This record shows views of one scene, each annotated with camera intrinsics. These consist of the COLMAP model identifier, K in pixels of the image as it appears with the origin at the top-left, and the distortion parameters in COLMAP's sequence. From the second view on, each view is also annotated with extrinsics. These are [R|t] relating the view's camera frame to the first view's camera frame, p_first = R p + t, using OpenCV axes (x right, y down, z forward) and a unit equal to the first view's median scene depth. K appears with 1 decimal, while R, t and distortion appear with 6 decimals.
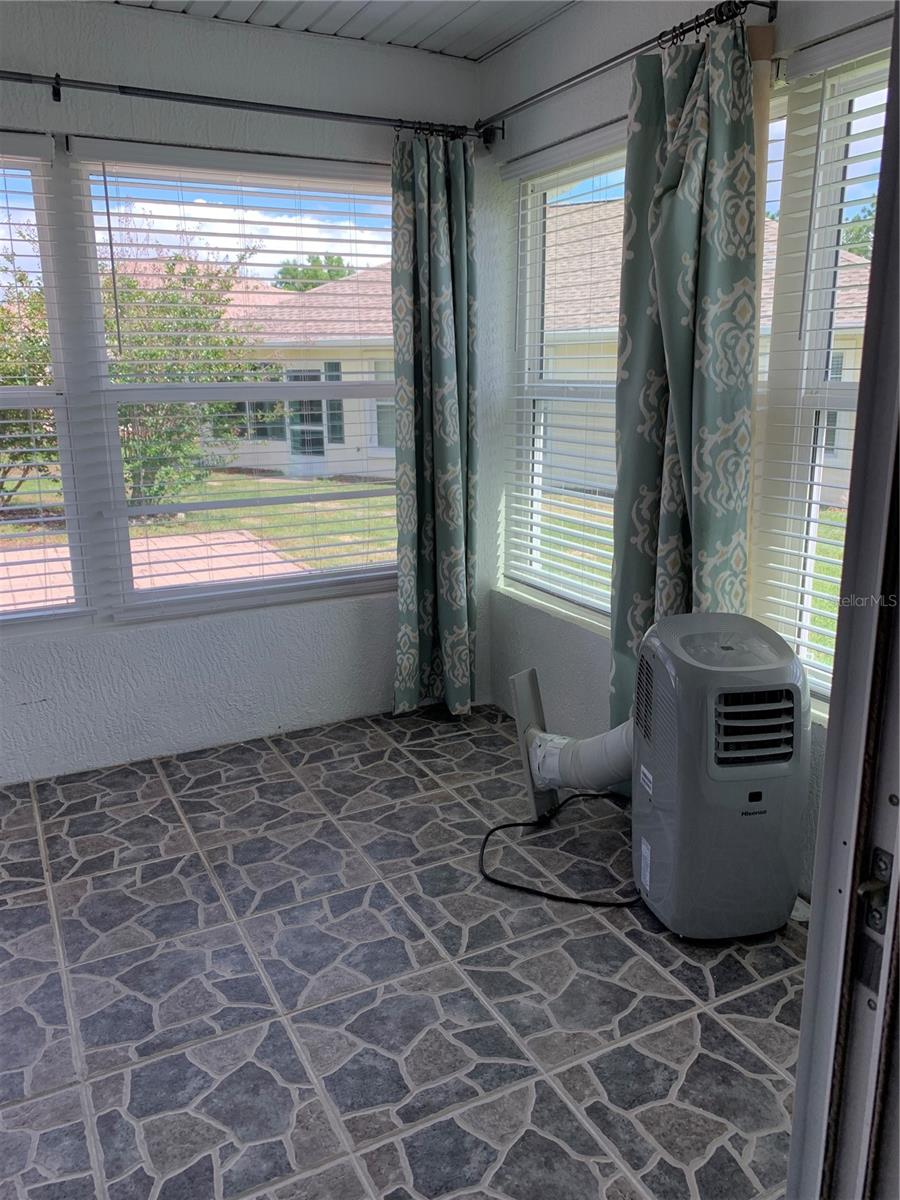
lens RADIAL K [[928.3, 0, 451.5], [0, 928.3, 600.7], [0, 0, 1]] dist [0.032147, -0.033879]
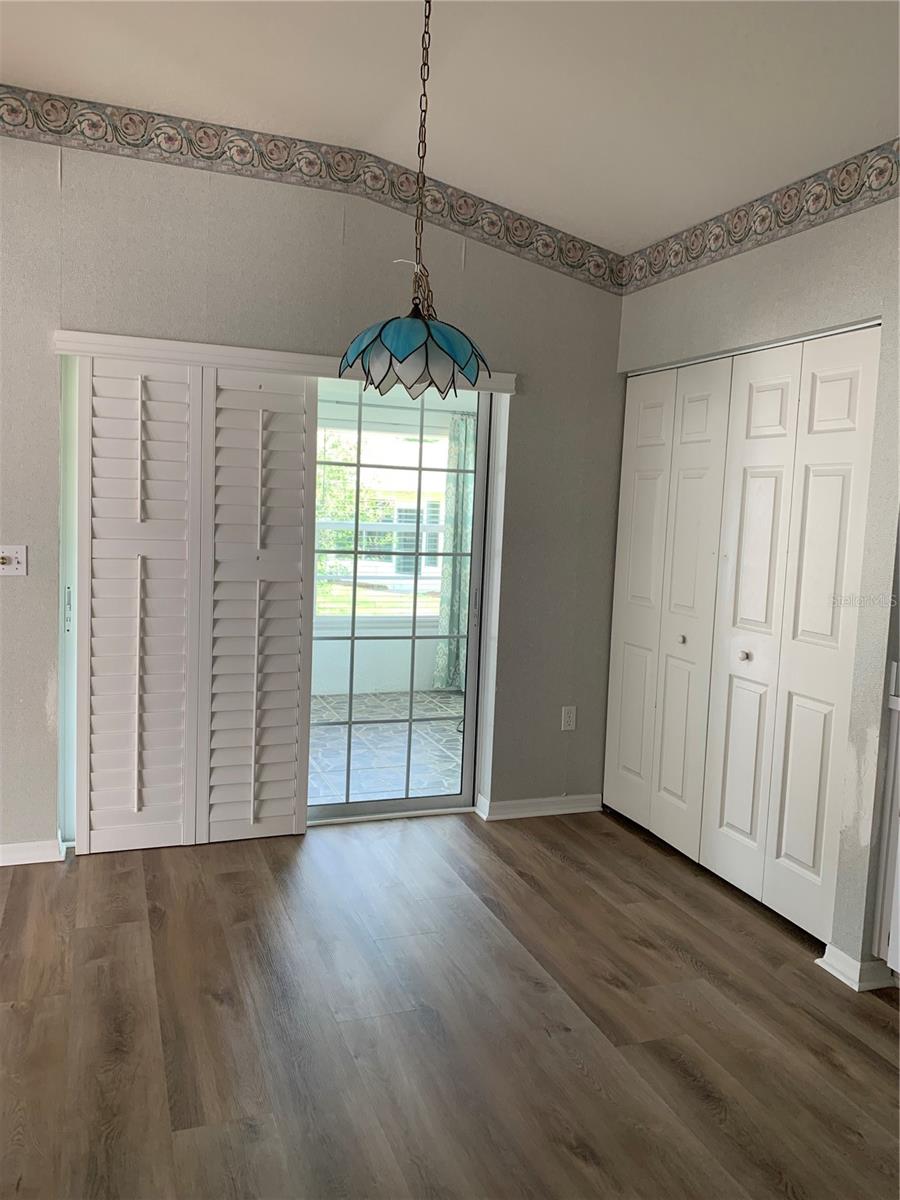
lens RADIAL K [[928.3, 0, 449.1], [0, 928.3, 600.0], [0, 0, 1]] dist [0.032147, -0.033879]
pose [[0.991972, 0.061845, -0.110305, 0.187777], [-0.077015, 0.987286, -0.139051, 0.219215], [0.100303, 0.146430, 0.984123, -1.026570]]
